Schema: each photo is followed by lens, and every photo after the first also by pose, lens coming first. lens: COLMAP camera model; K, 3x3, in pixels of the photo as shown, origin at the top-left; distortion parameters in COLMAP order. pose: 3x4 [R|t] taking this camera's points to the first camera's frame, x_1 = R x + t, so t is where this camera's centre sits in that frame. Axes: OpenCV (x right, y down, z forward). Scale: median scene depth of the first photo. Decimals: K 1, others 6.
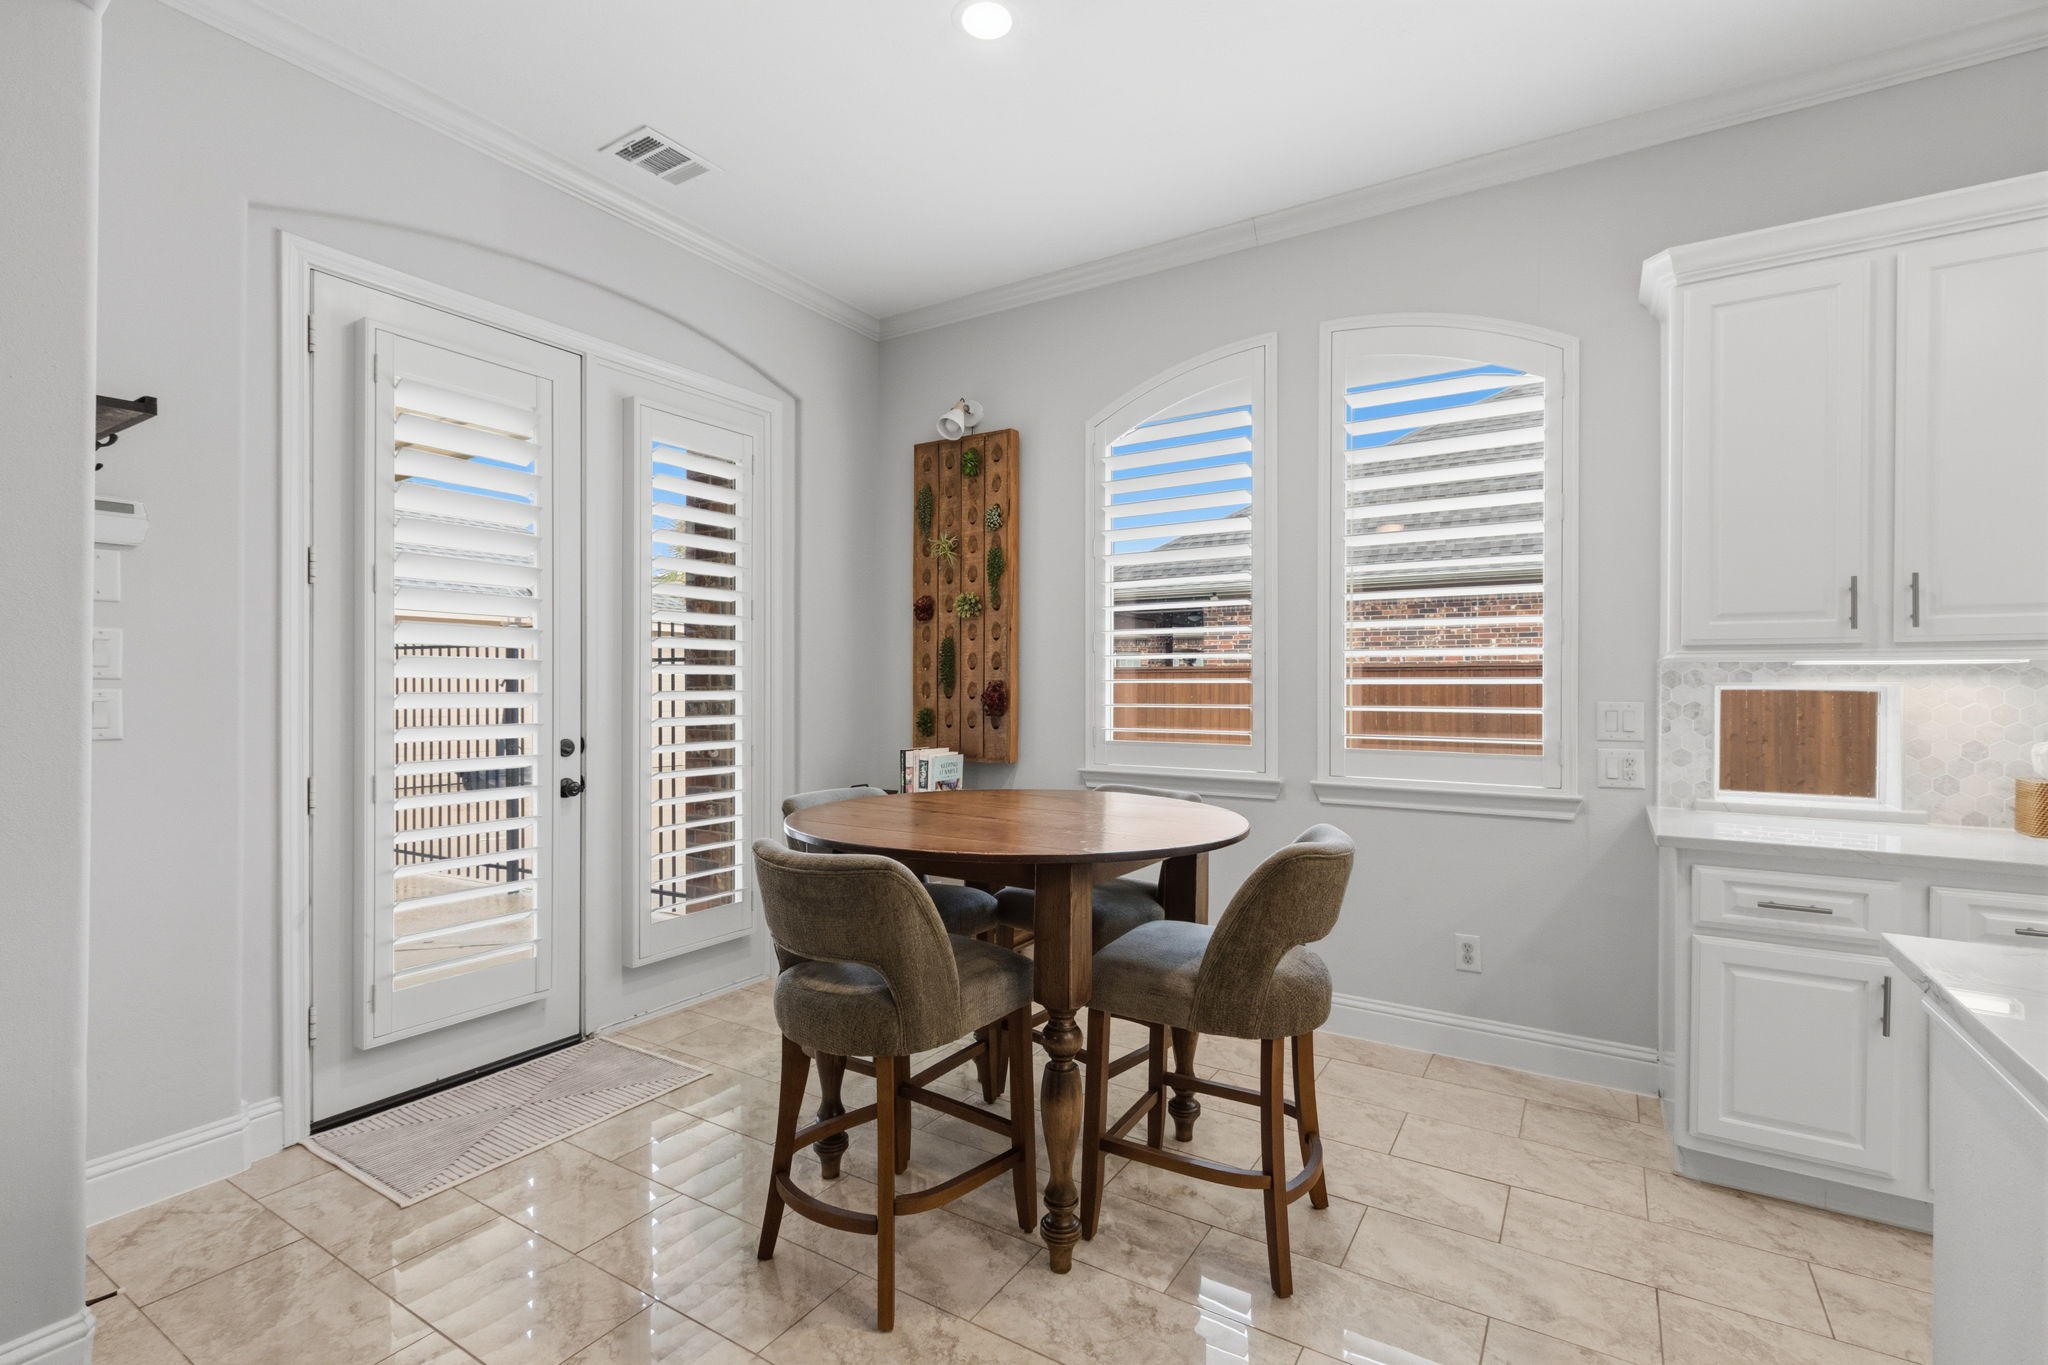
lens RADIAL K [[925.4, 0, 1037.8], [0, 925.4, 690.1], [0, 0, 1]] dist [0.003430, 0.000236]
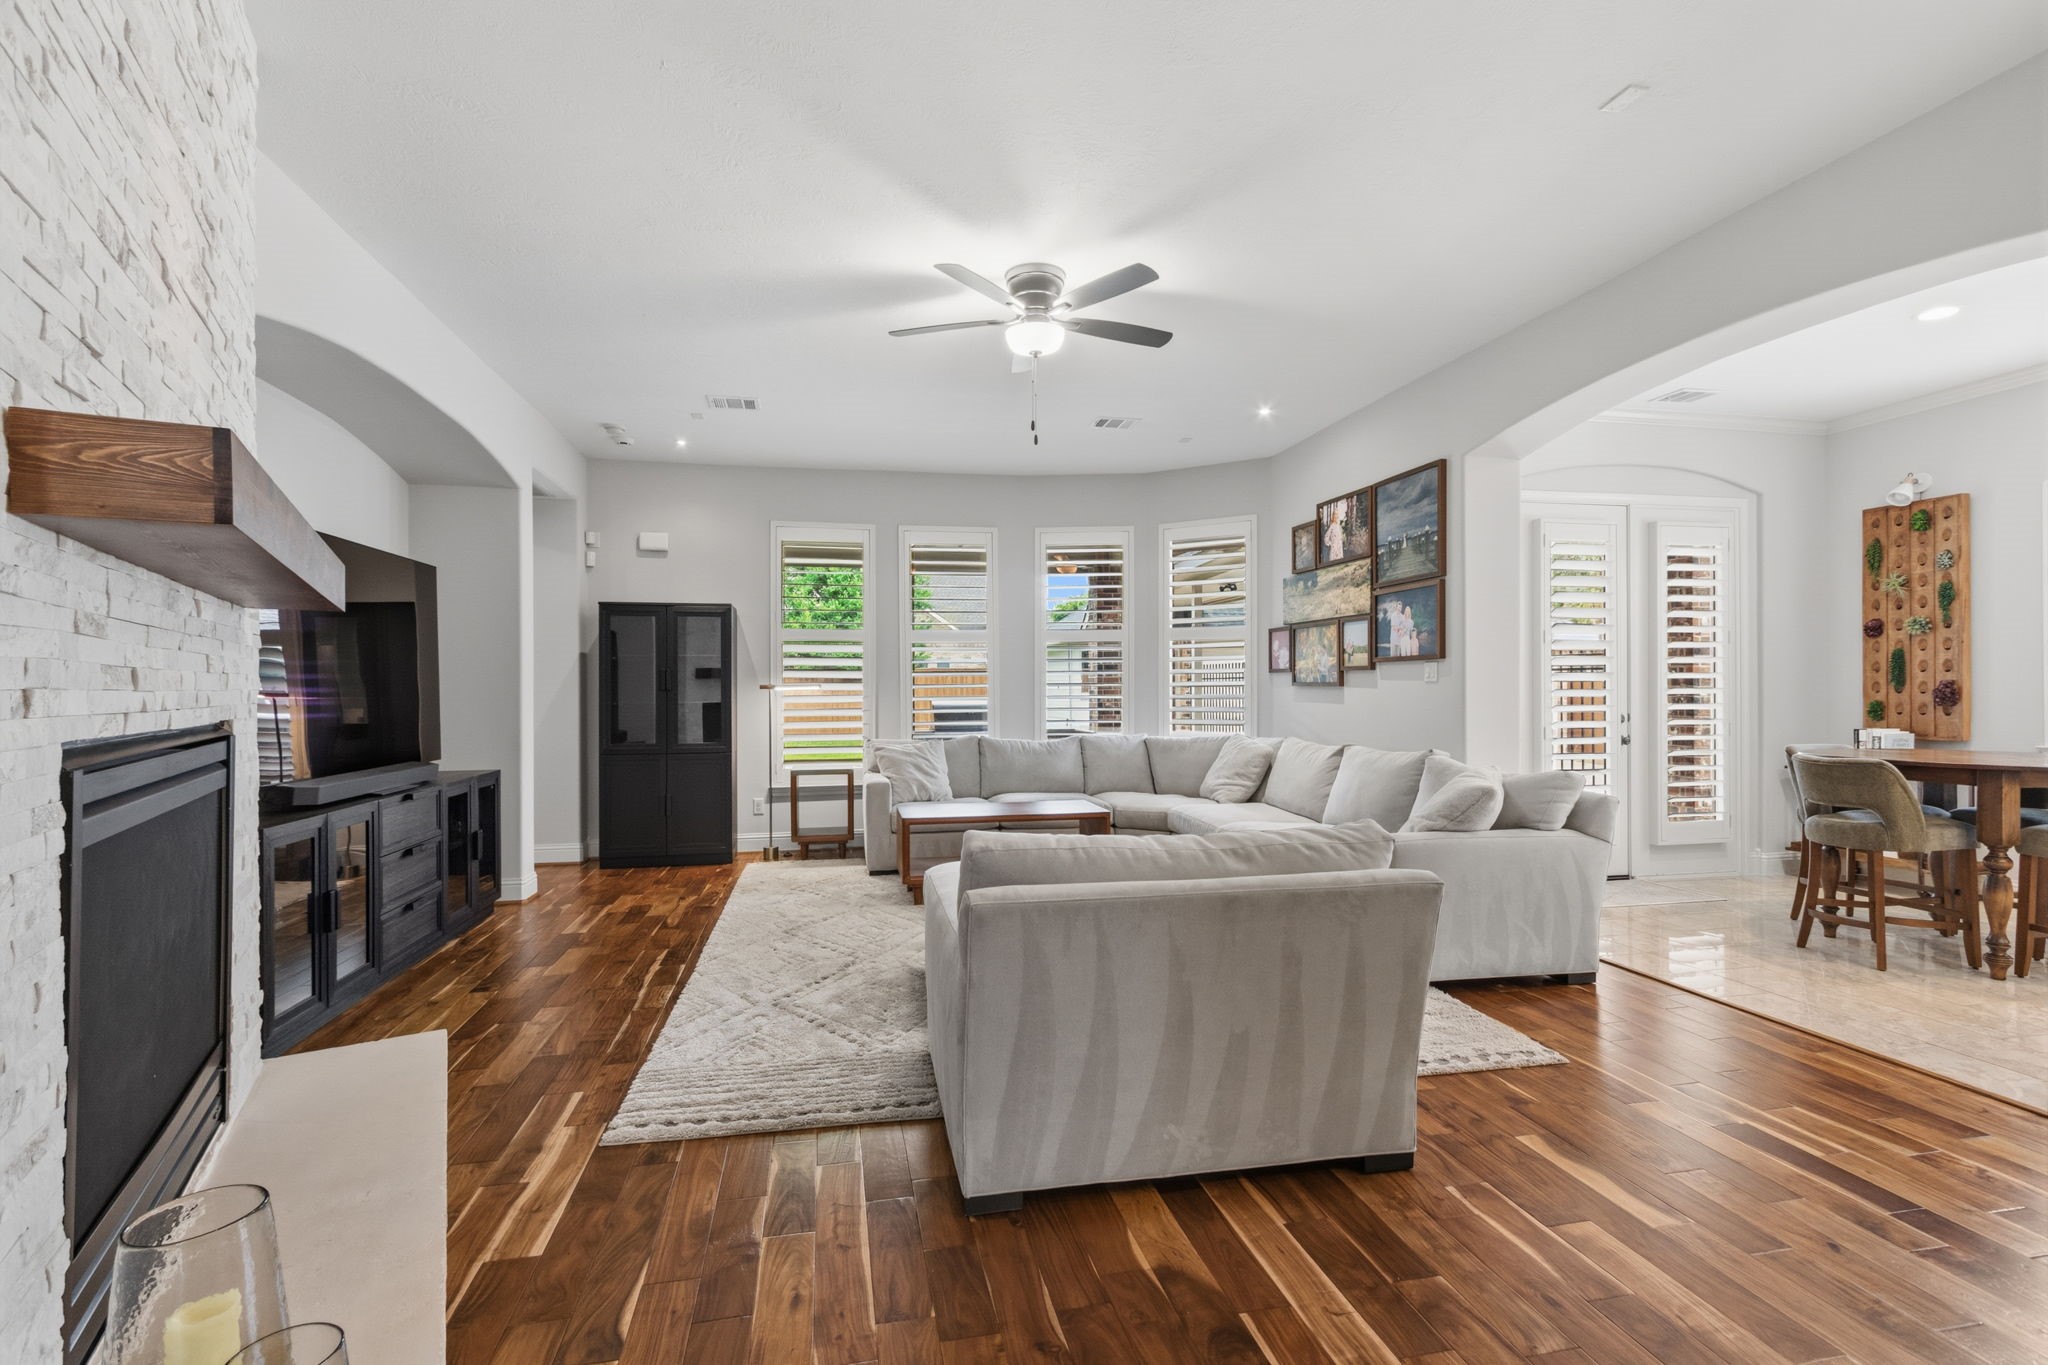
lens RADIAL K [[925.4, 0, 1026.1], [0, 925.4, 682.7], [0, 0, 1]] dist [0.003430, 0.000236]
pose [[0.678598, -0.007024, -0.734476, 0.037376], [0.001950, 0.999968, -0.007762, 0.001736], [0.734507, 0.003836, 0.678590, -0.903866]]
